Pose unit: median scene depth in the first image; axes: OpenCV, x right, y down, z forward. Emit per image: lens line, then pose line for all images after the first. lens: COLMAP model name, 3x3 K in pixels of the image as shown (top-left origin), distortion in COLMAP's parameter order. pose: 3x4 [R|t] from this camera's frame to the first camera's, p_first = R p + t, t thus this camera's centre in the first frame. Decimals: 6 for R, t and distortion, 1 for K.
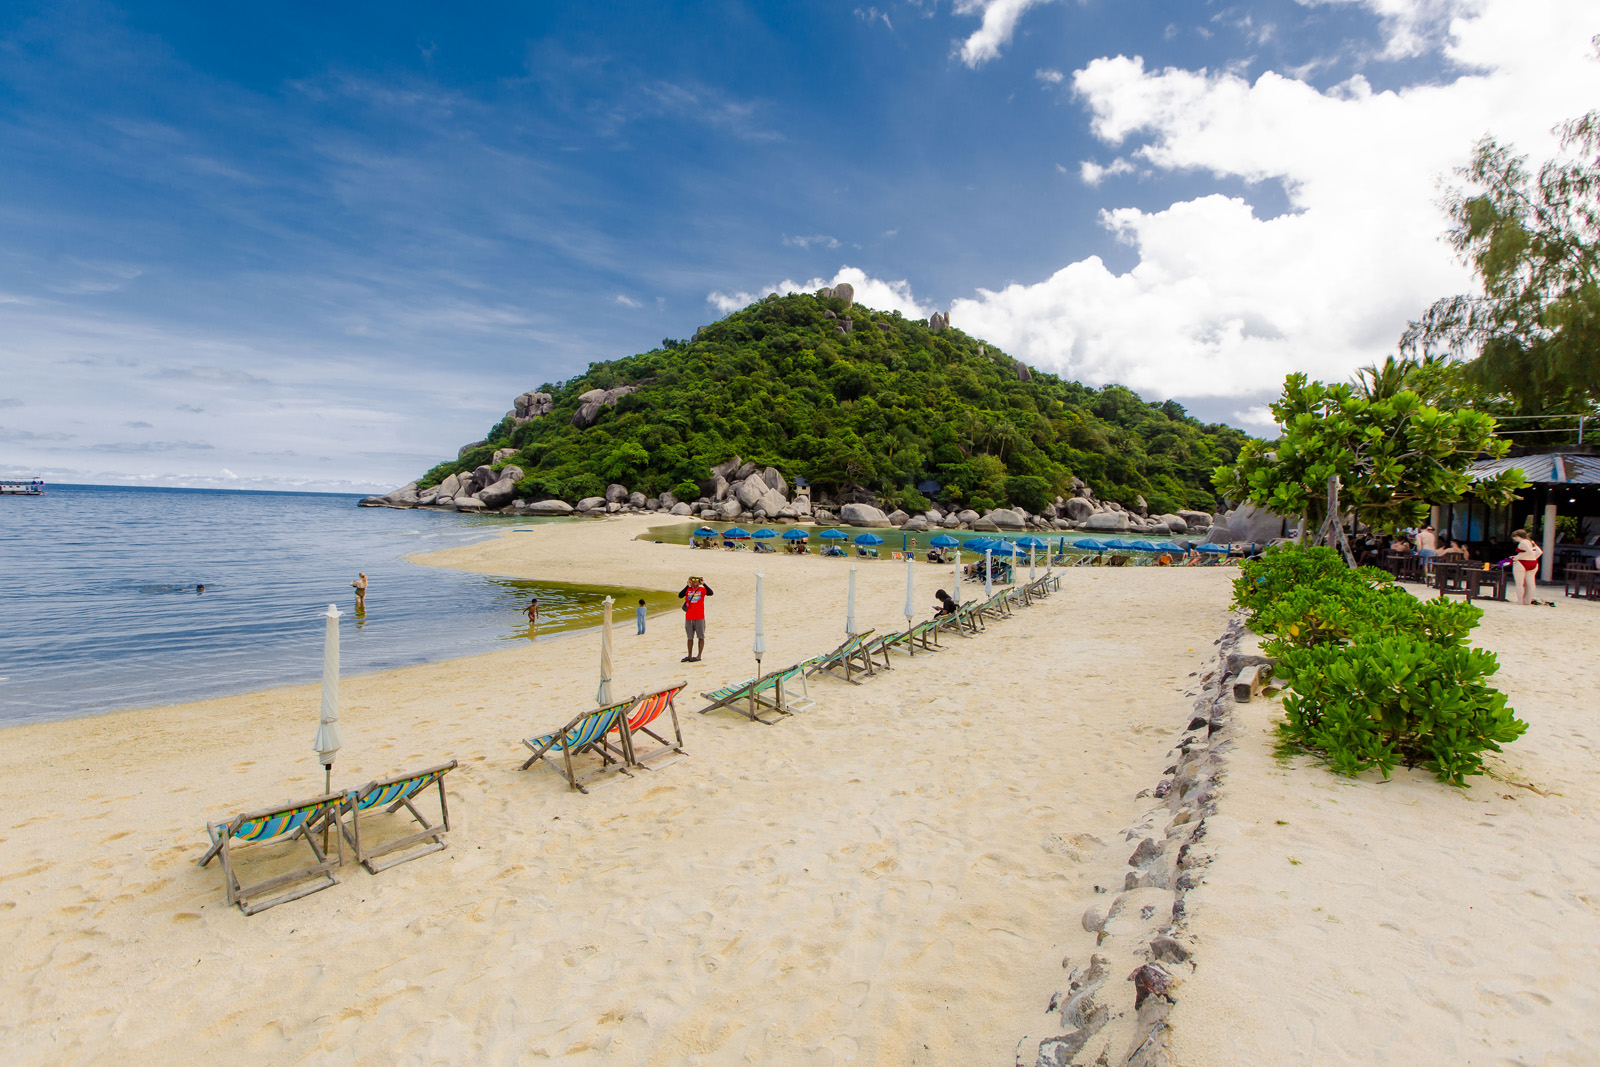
lens RADIAL K [[708.3, 0, 798.9], [0, 708.3, 529.3], [0, 0, 1]] dist [-0.001509, -0.001380]
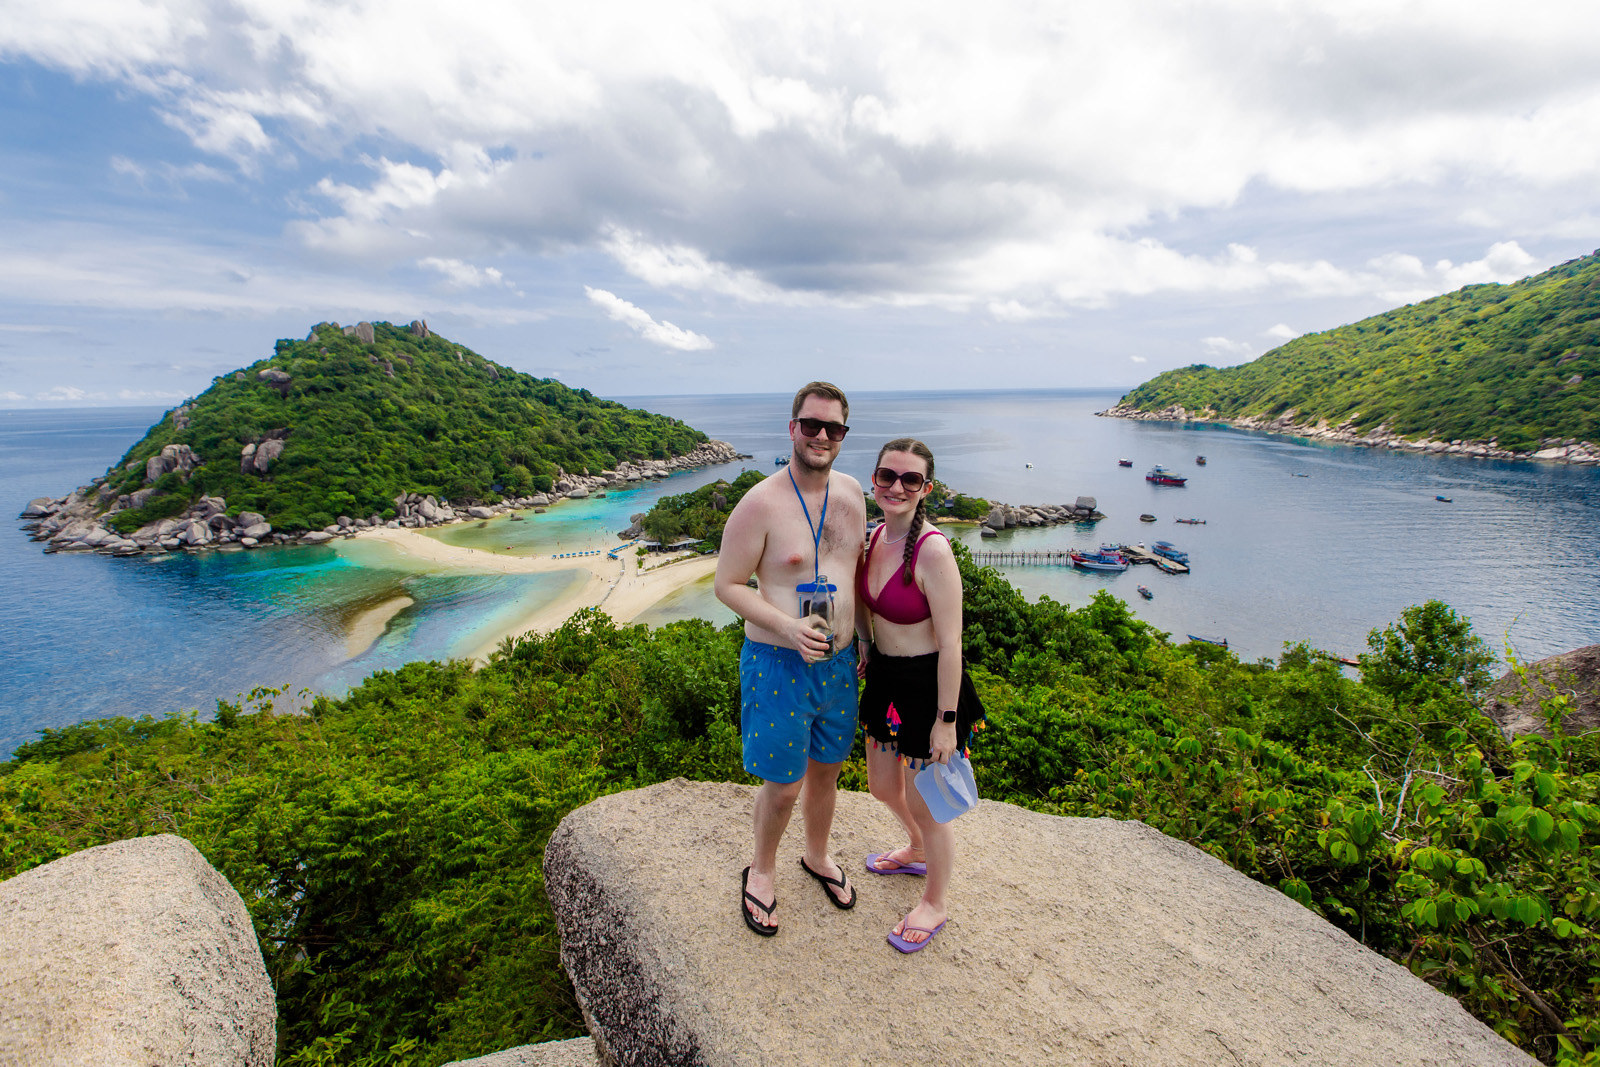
lens RADIAL K [[708.3, 0, 800.1], [0, 708.3, 526.7], [0, 0, 1]] dist [-0.001509, -0.001380]
pose [[0.694672, -0.185570, 0.694978, -0.665208], [0.062958, 0.978129, 0.198245, -0.305520], [-0.716566, -0.093960, 0.691161, -1.079403]]
